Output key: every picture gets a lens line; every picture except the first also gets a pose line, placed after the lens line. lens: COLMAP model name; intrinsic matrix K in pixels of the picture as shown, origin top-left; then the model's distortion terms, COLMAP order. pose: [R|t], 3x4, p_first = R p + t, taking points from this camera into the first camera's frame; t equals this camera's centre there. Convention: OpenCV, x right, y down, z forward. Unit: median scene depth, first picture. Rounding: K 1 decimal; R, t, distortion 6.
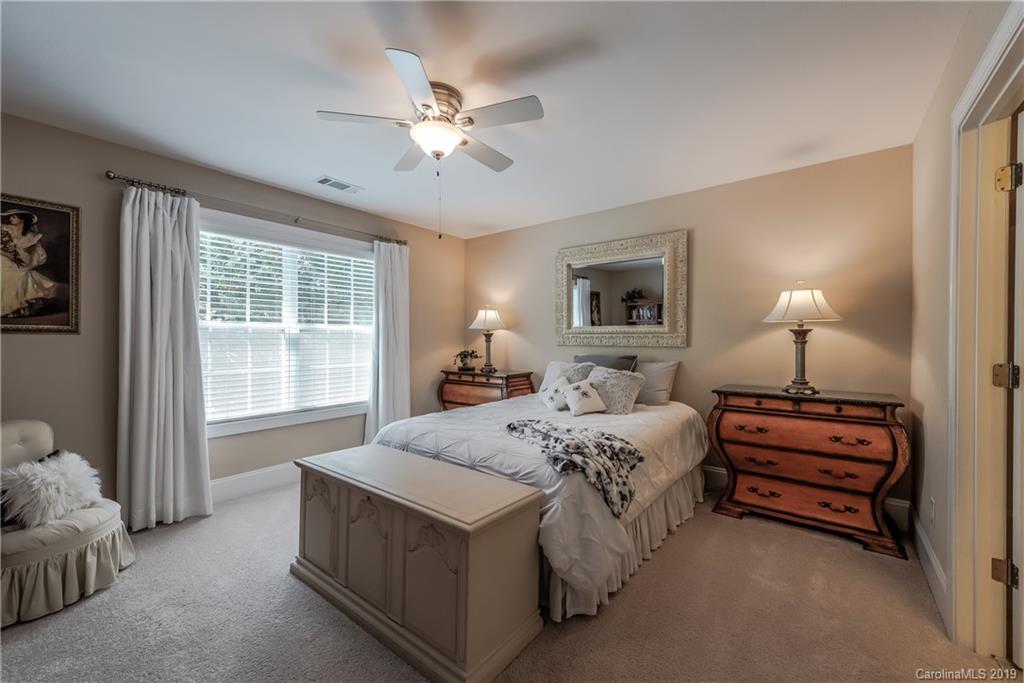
lens RADIAL K [[403.5, 0, 503.5], [0, 403.5, 337.3], [0, 0, 1]] dist [0.001456, 0.000156]
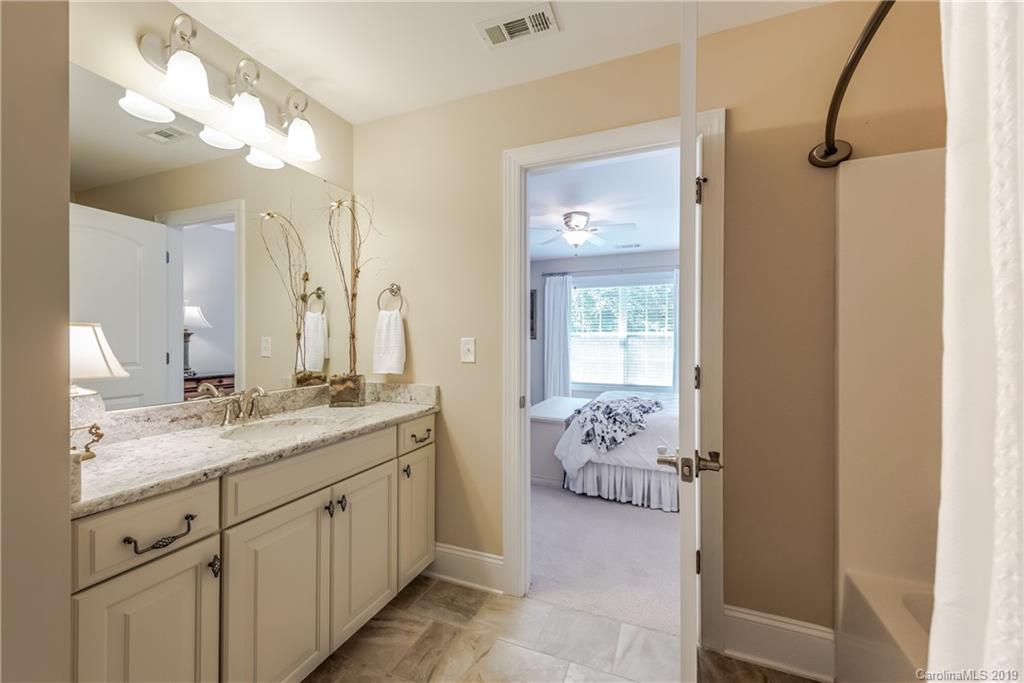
lens RADIAL K [[402.5, 0, 511.4], [0, 402.5, 339.3], [0, 0, 1]] dist [0.000540, -0.000114]
pose [[0.275647, -0.004125, -0.961250, 0.947730], [0.001931, 0.999991, -0.003737, 0.000658], [0.961257, -0.000826, 0.275652, 0.104952]]
